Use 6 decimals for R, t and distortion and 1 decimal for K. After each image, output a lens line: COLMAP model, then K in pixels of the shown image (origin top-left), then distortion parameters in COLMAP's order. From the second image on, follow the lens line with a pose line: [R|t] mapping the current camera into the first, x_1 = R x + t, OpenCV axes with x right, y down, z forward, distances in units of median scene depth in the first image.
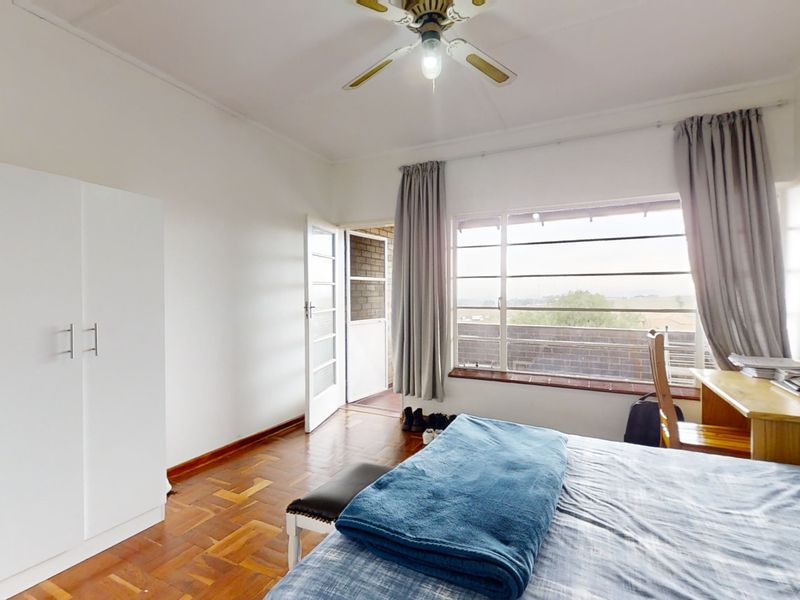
lens RADIAL K [[391.1, 0, 398.9], [0, 391.1, 302.6], [0, 0, 1]] dist [-0.001557, 0.000550]
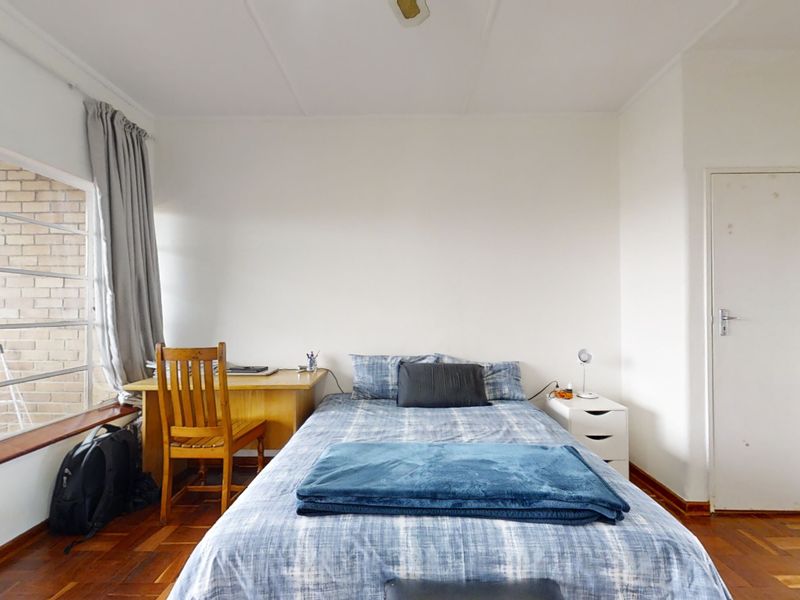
lens RADIAL K [[391.1, 0, 404.3], [0, 391.1, 301.2], [0, 0, 1]] dist [-0.001557, 0.000550]
pose [[-0.437532, 0.002449, 0.899199, -0.687363], [0.004213, 0.999991, -0.000673, -0.041083], [-0.899193, 0.003493, -0.437539, 1.535726]]
